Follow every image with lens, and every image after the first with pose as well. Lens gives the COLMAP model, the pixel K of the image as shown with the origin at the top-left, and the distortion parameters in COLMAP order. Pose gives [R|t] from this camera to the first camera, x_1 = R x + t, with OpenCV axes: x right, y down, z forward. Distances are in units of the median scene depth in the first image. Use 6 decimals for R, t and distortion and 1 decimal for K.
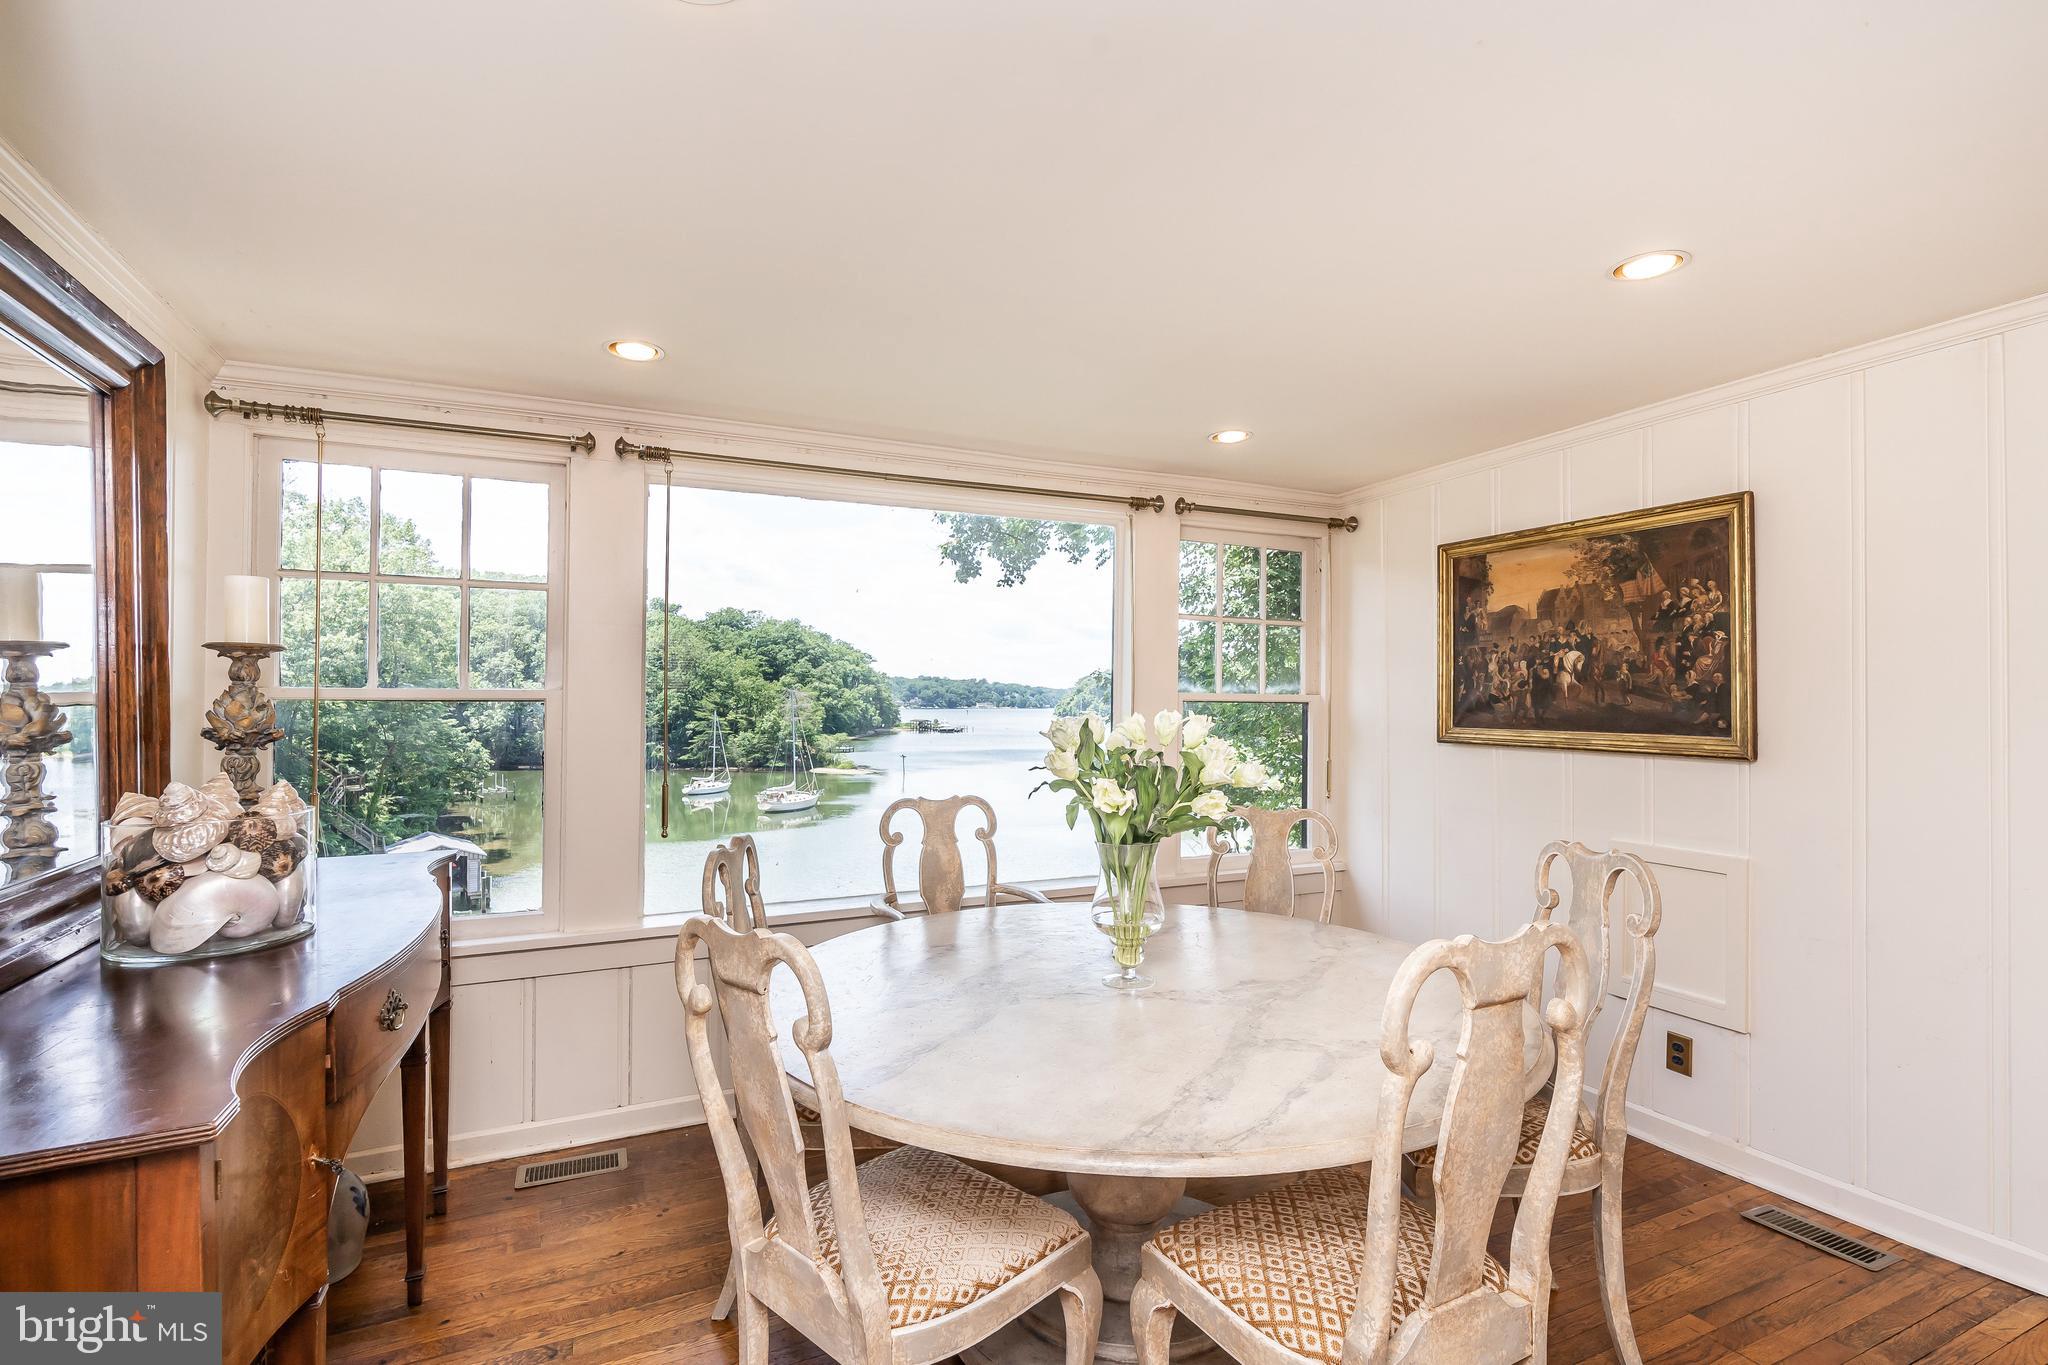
lens RADIAL K [[933.3, 0, 1029.0], [0, 933.3, 696.8], [0, 0, 1]] dist [0.000099, 0.000077]
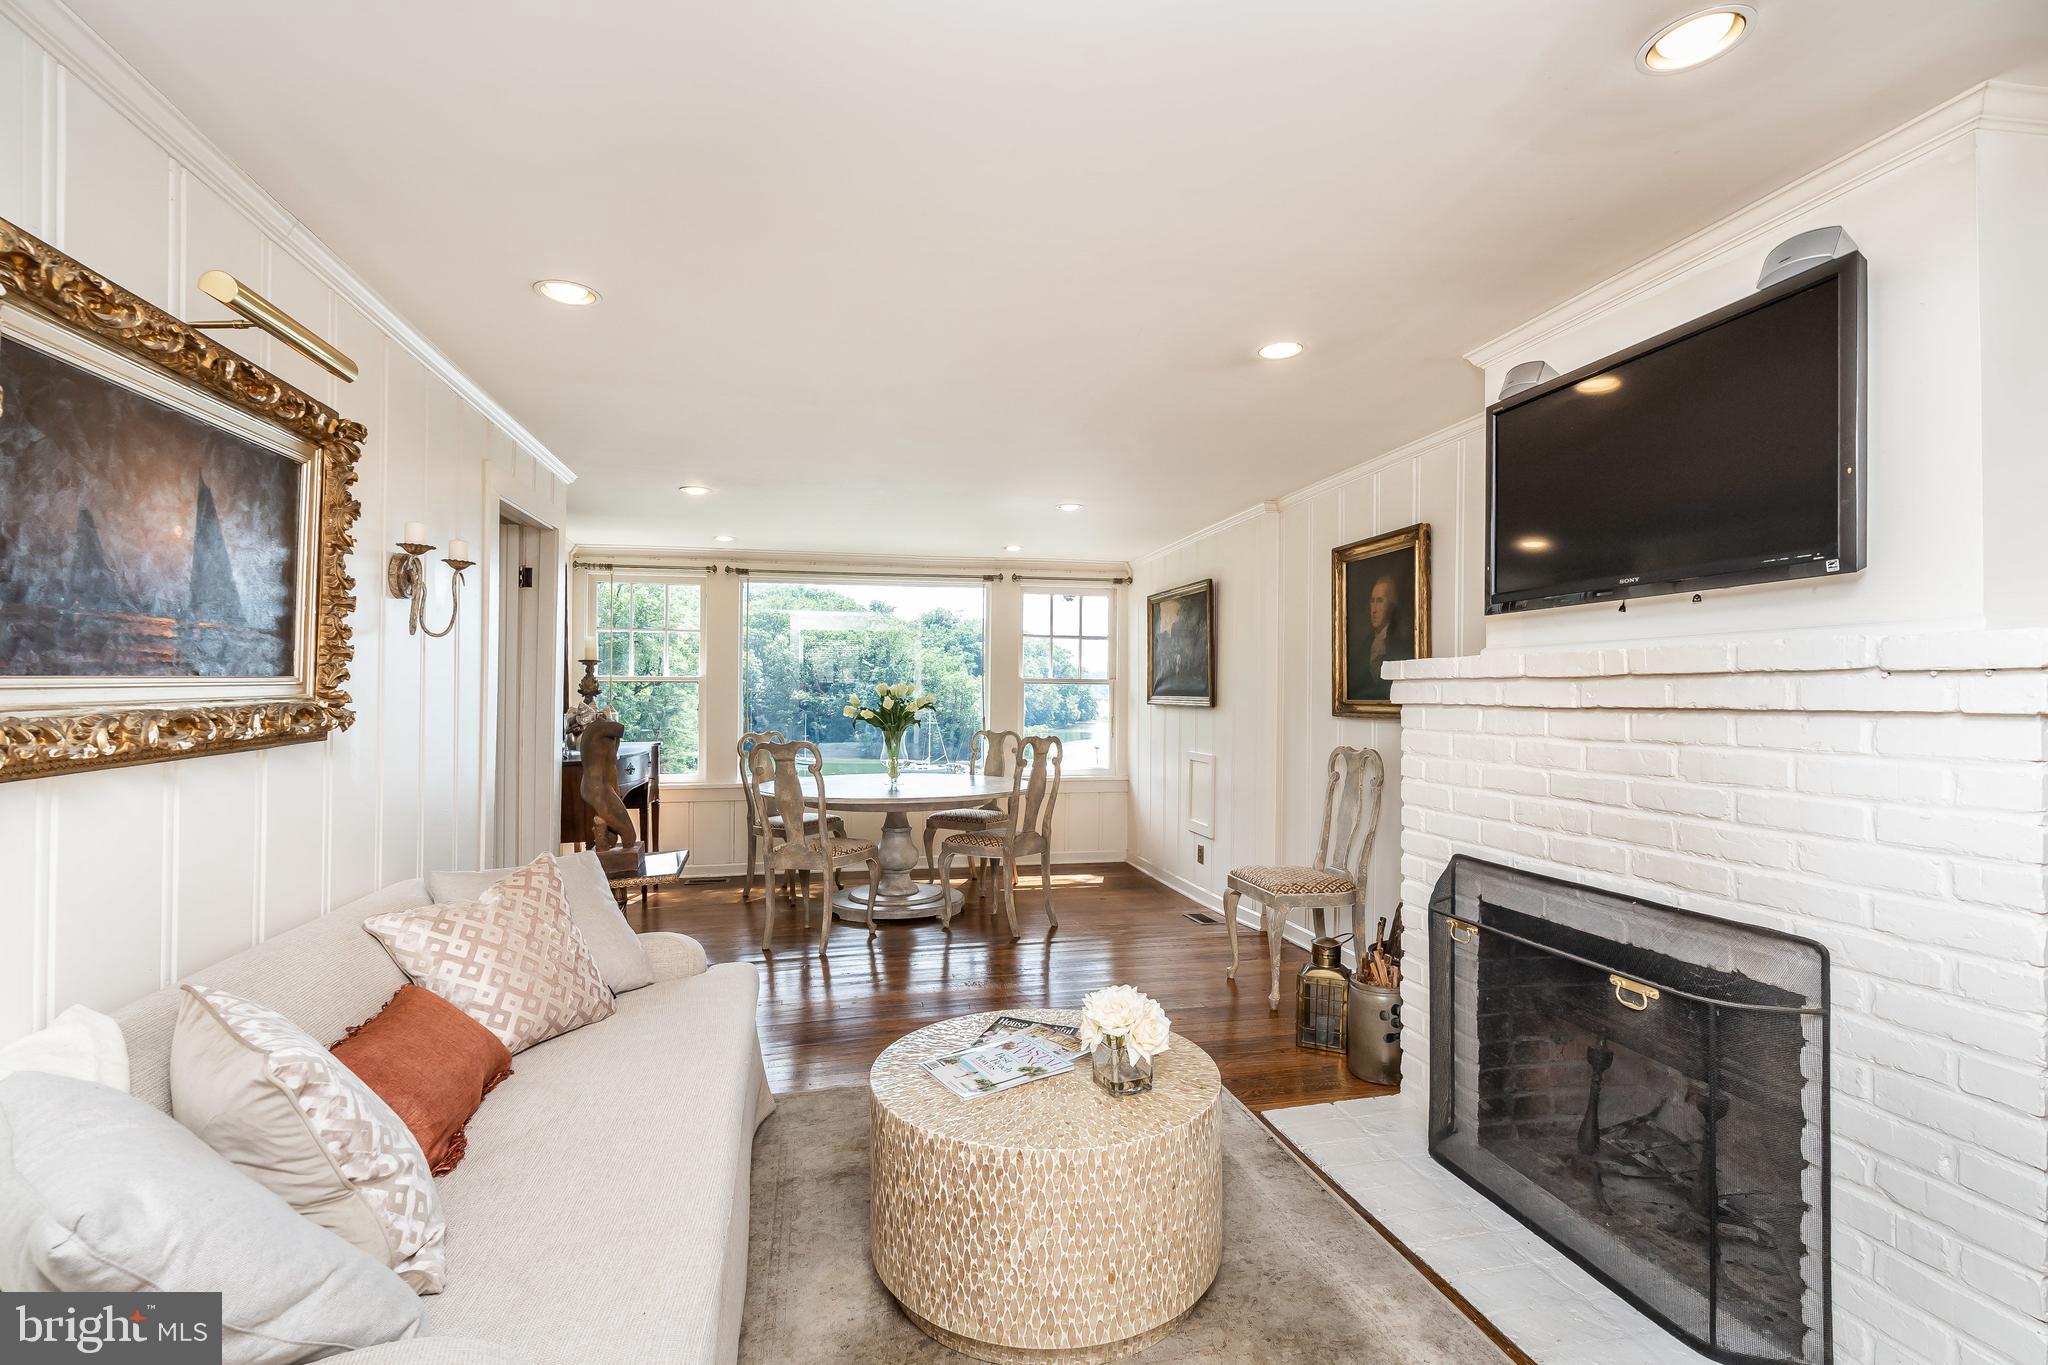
lens RADIAL K [[933.3, 0, 1023.3], [0, 933.3, 682.1], [0, 0, 1]] dist [0.000099, 0.000077]
pose [[0.974920, -0.002631, -0.222541, 0.758275], [0.000361, 0.999947, -0.010241, 0.029211], [0.222556, 0.009903, 0.974870, -1.035529]]
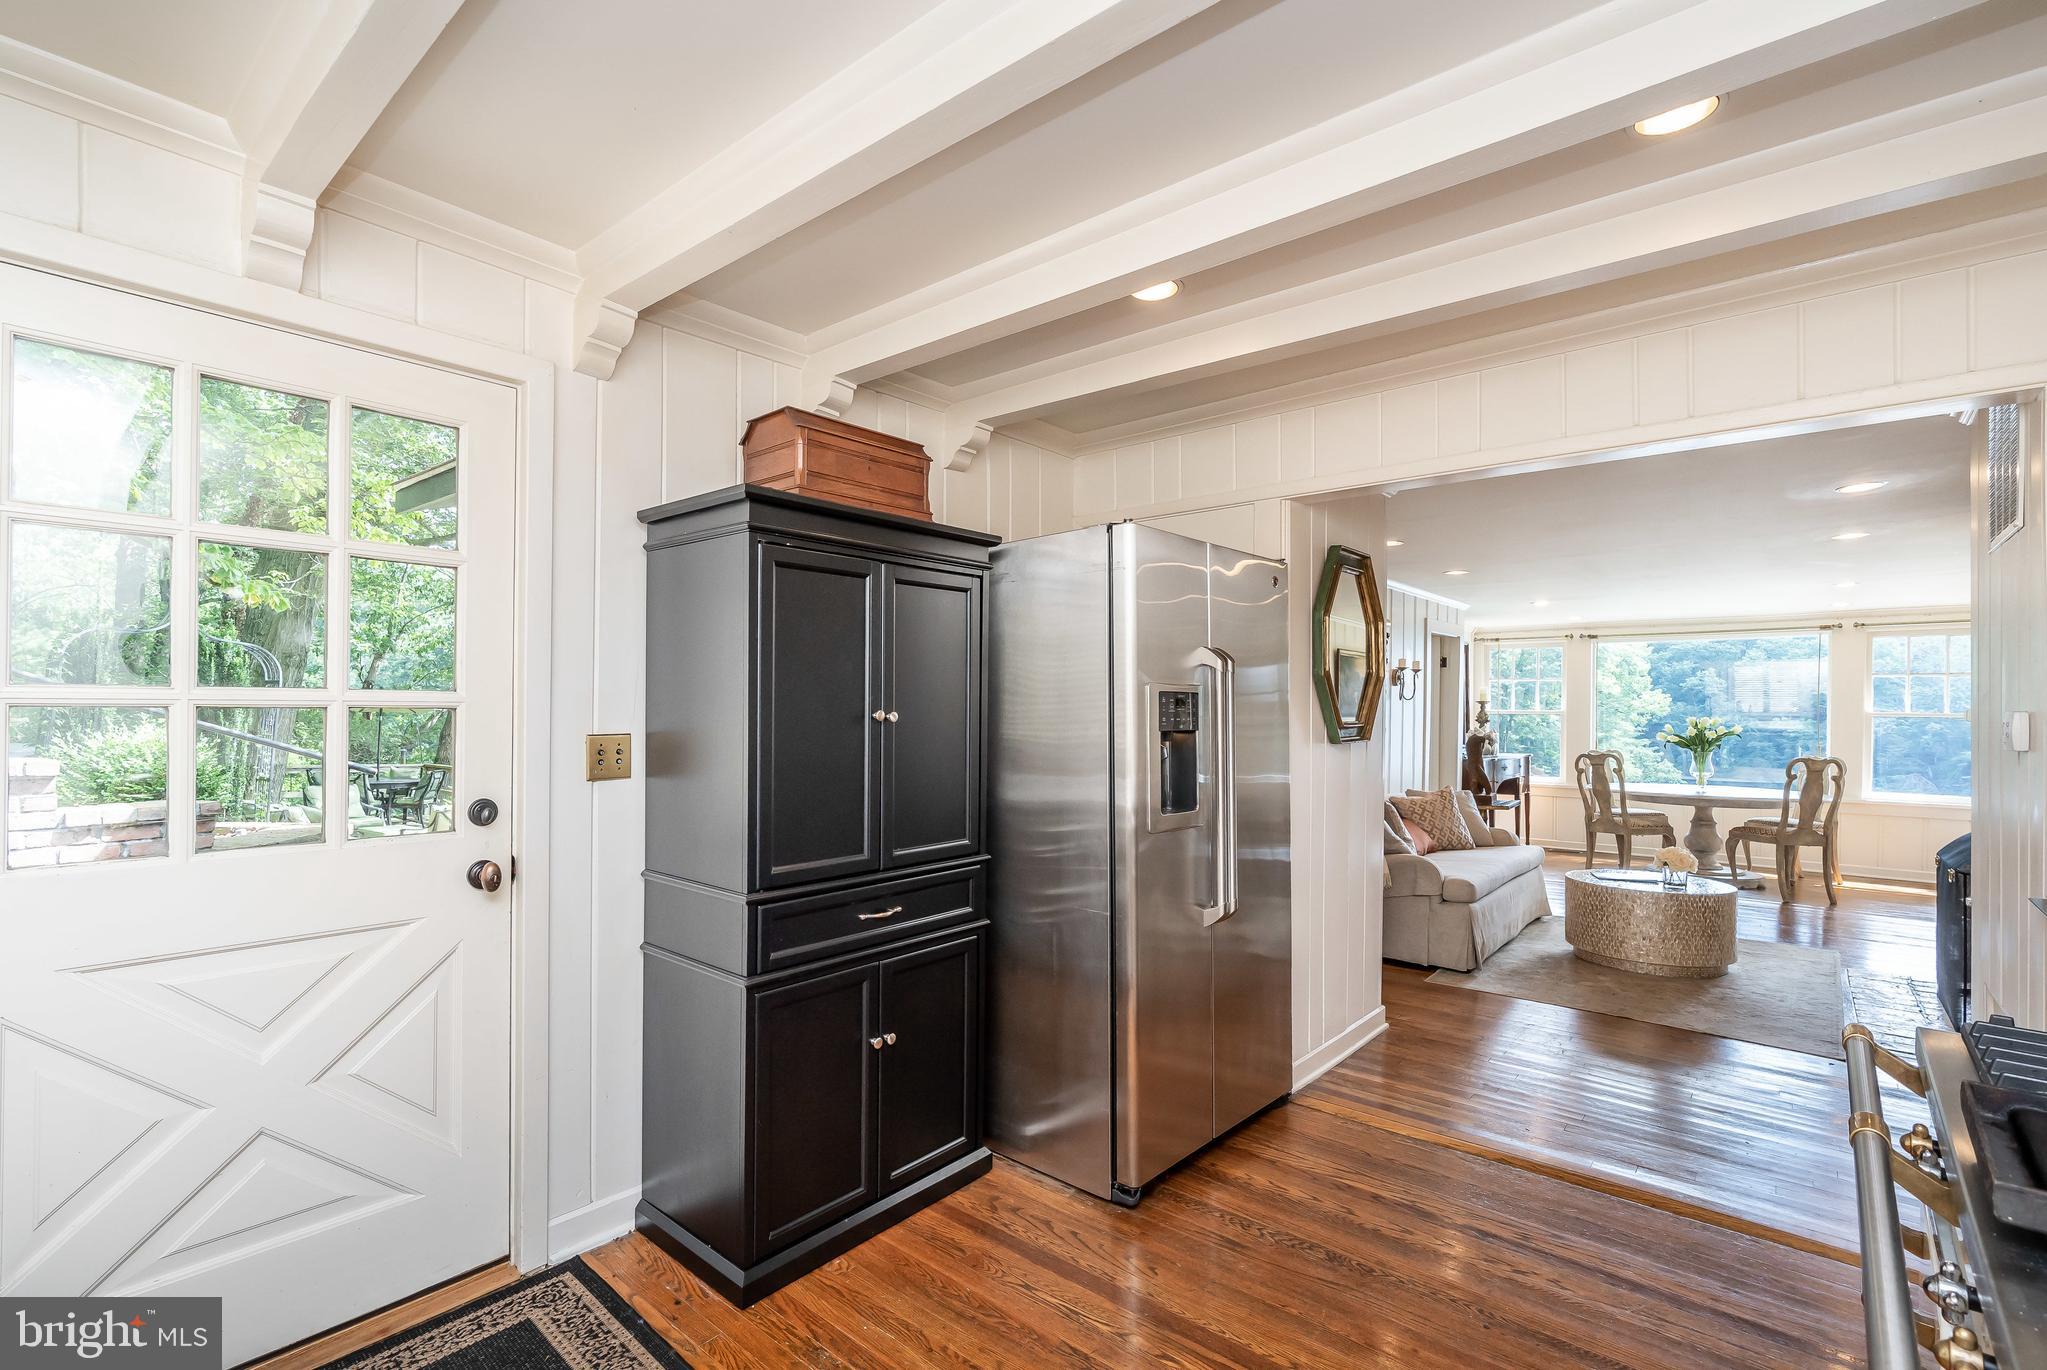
lens RADIAL K [[932.8, 0, 1017.5], [0, 932.8, 701.6], [0, 0, 1]] dist [0.000099, 0.000077]
pose [[0.411339, -0.006695, -0.911458, 1.689507], [-0.008611, 0.999900, -0.011231, 0.013275], [0.911442, 0.012469, 0.411240, -2.090696]]
